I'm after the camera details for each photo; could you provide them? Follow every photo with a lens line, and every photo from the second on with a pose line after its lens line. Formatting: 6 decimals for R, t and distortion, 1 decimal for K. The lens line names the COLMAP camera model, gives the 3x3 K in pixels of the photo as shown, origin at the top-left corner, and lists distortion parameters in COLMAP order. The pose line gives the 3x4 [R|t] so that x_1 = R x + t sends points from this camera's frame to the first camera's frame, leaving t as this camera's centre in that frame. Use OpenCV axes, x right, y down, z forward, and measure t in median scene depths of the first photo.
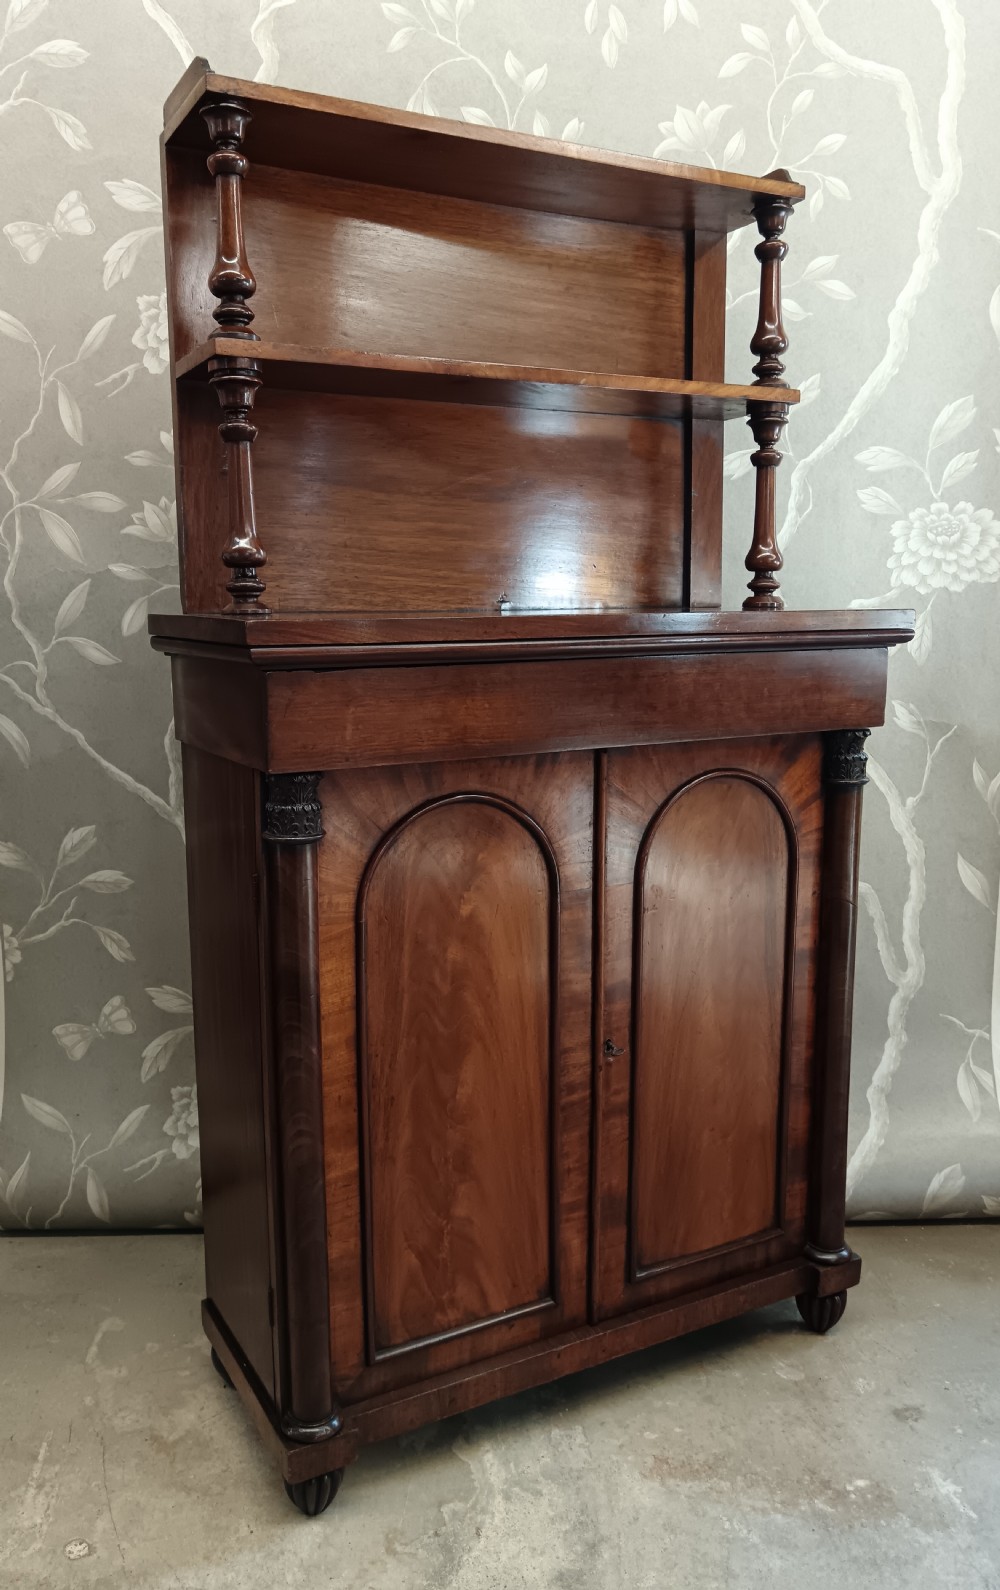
lens RADIAL K [[1206.0, 0, 498.1], [0, 1206.0, 779.2], [0, 0, 1]] dist [0.005286, 0.004150]
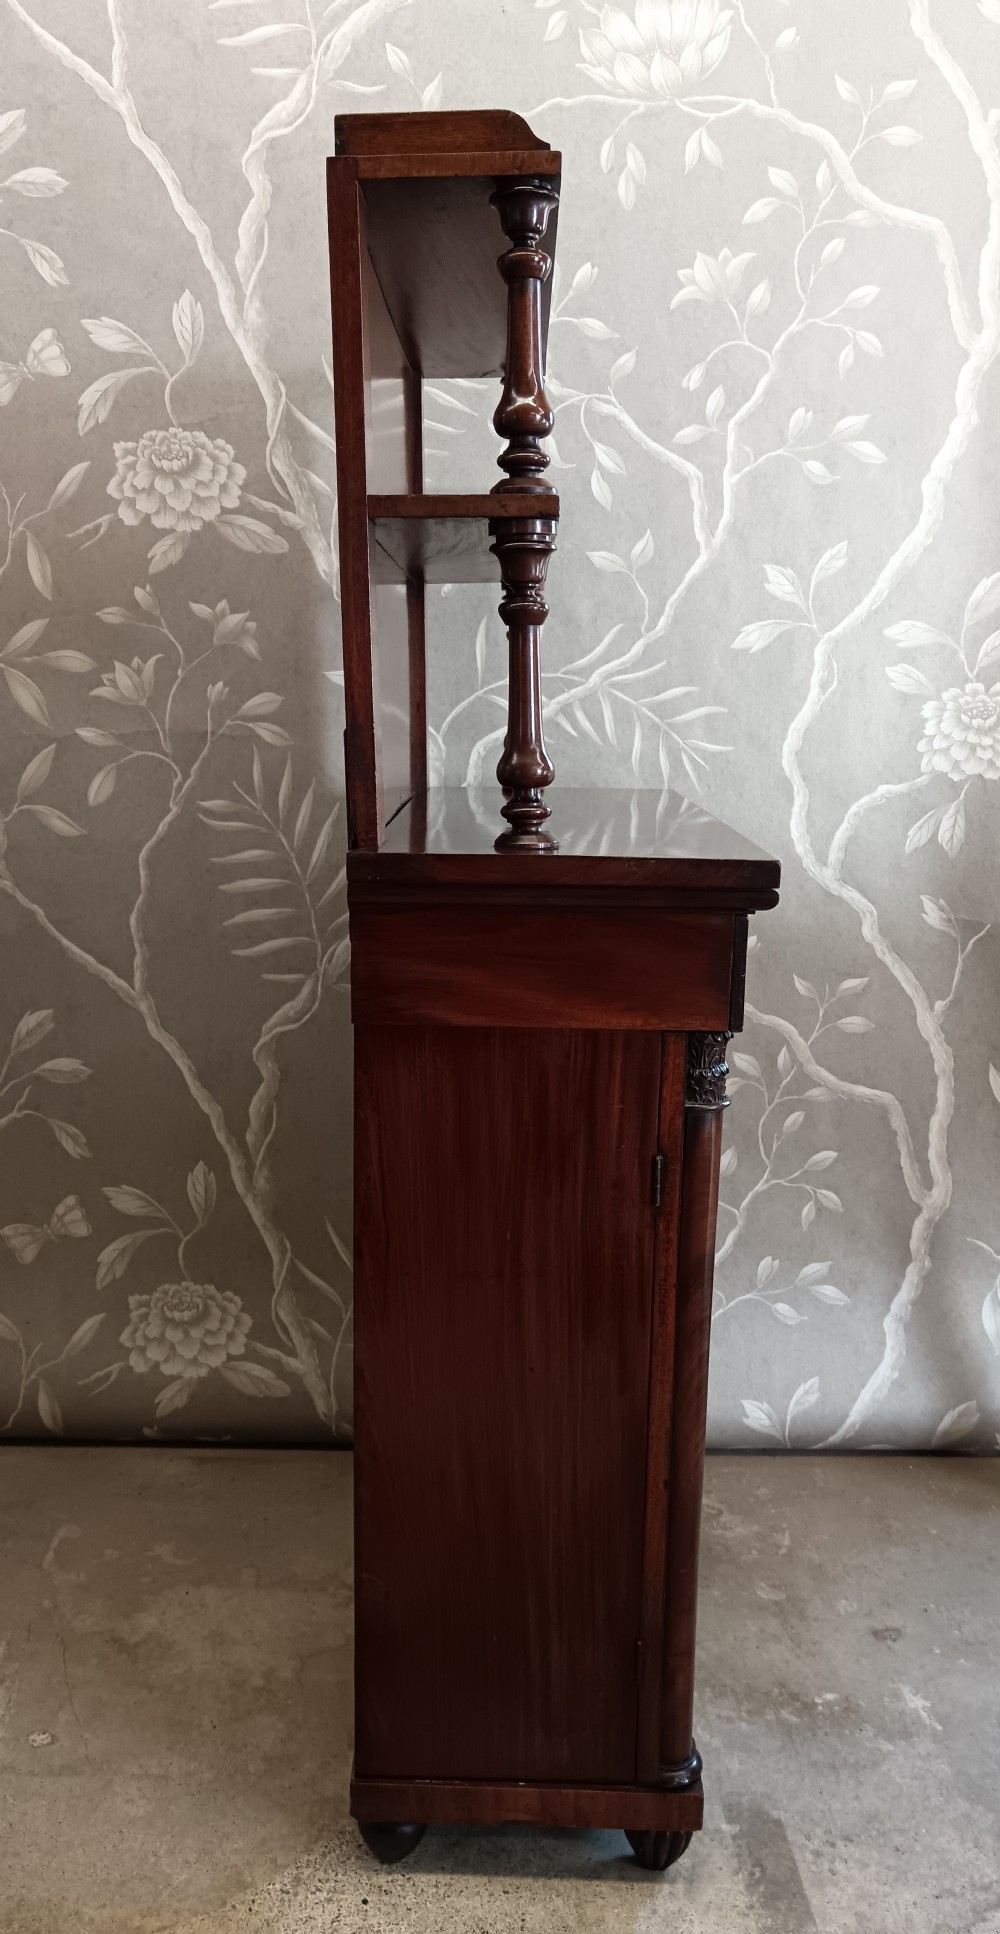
lens RADIAL K [[1459.5, 0, 501.1], [0, 1459.5, 995.7], [0, 0, 1]] dist [-0.034727, 0.030458]
pose [[0.999678, 0.024574, -0.006395, 0.016994], [-0.024446, 0.999513, 0.019379, -0.002580], [0.006868, -0.019217, 0.999792, -0.121923]]
